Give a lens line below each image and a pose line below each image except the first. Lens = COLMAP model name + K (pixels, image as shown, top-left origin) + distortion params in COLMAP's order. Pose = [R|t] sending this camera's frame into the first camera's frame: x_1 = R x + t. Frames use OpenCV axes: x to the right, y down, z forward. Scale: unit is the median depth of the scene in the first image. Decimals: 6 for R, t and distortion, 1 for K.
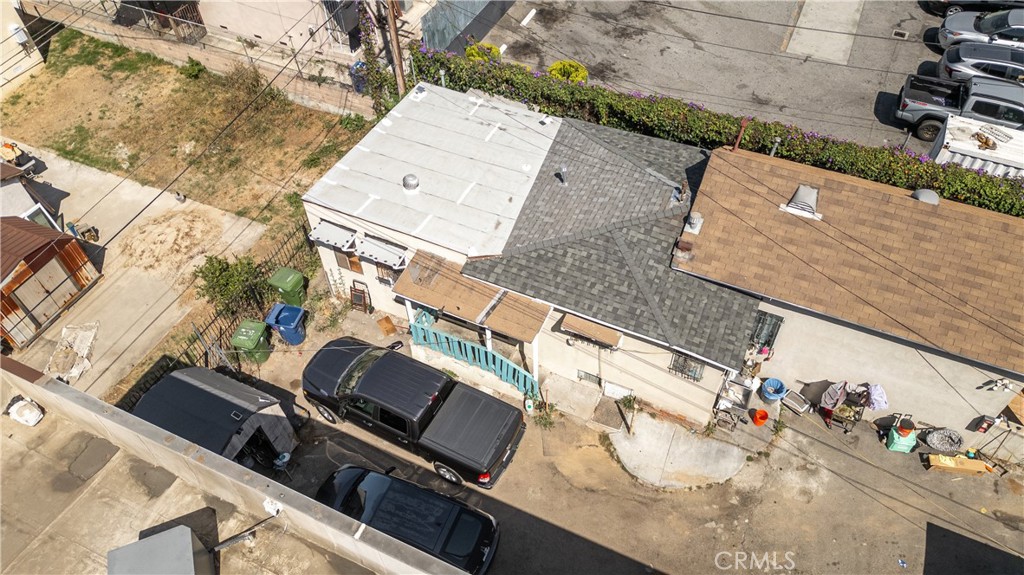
lens RADIAL K [[714.4, 0, 518.2], [0, 714.4, 291.6], [0, 0, 1]] dist [0.063590, -0.061035]
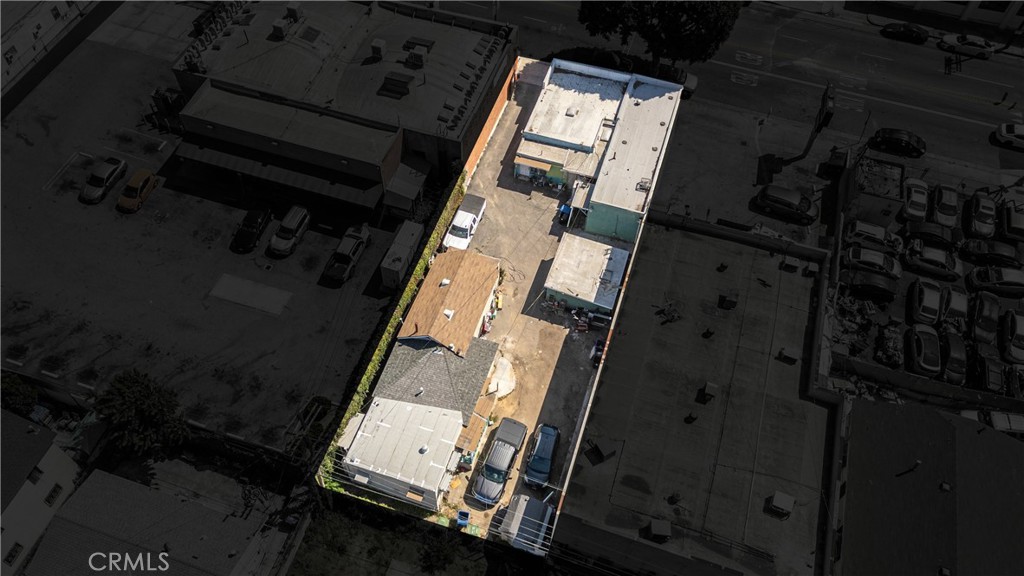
lens RADIAL K [[761.1, 0, 490.4], [0, 761.1, 296.9], [0, 0, 1]] dist [0.053644, -0.009201]
pose [[-0.102386, -0.808598, 0.579385, -1.151441], [0.748345, 0.321117, 0.580400, -1.513748], [-0.655361, 0.493004, 0.572232, -0.804134]]
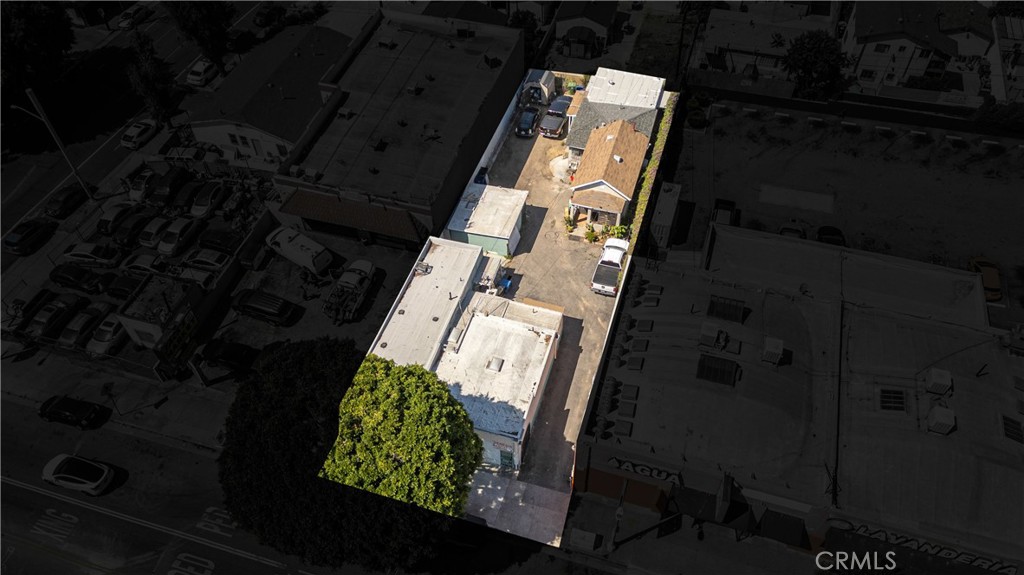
lens RADIAL K [[761.1, 0, 490.4], [0, 761.1, 296.4], [0, 0, 1]] dist [0.053644, -0.009201]
pose [[0.115044, 0.767457, -0.630694, 2.748115], [-0.731018, 0.495296, 0.469355, -0.892336], [0.672590, 0.407053, 0.618006, -1.211011]]
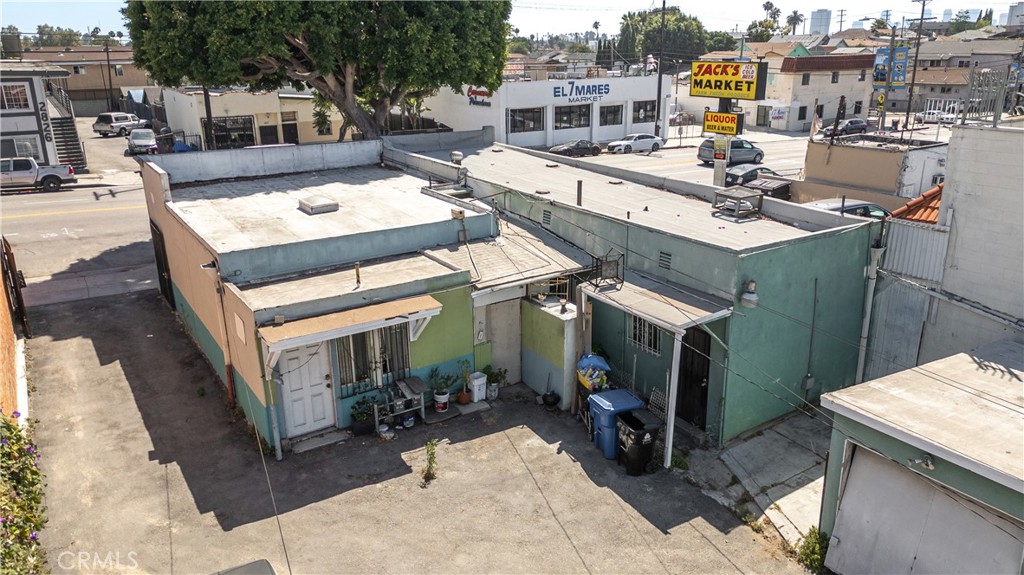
lens RADIAL K [[714.4, 0, 518.2], [0, 714.4, 291.6], [0, 0, 1]] dist [0.063590, -0.061035]
pose [[-0.849016, -0.154580, 0.505250, 0.664386], [0.410623, 0.408738, 0.815059, -0.192119], [-0.332507, 0.899465, -0.283551, 0.708296]]
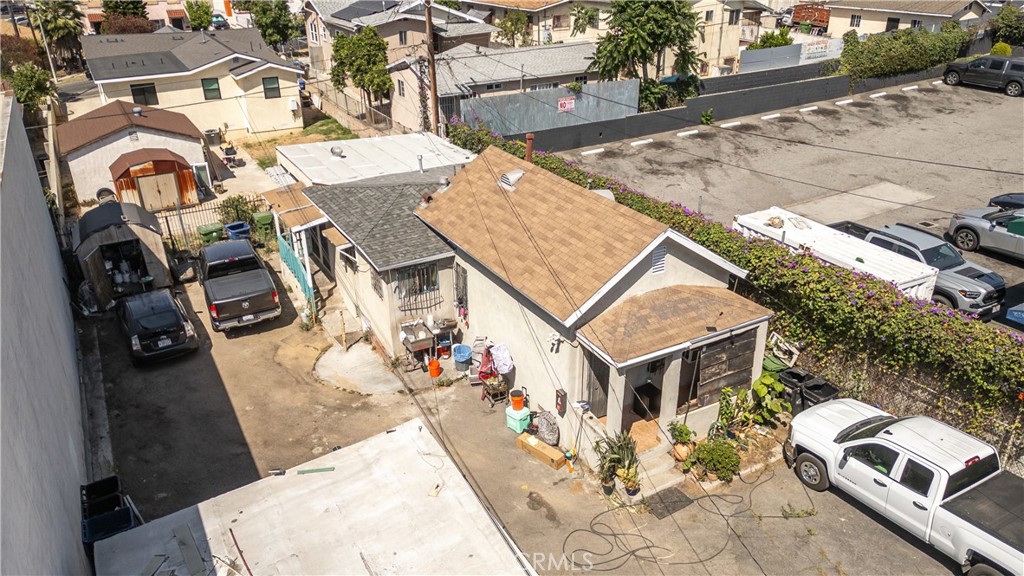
lens RADIAL K [[755.6, 0, 513.6], [0, 755.6, 289.6], [0, 0, 1]] dist [0.080037, -0.079993]
pose [[0.810408, 0.250639, -0.529545, 0.873445], [-0.441096, 0.855901, -0.269941, 0.286161], [0.385581, 0.452343, 0.804185, 0.079446]]
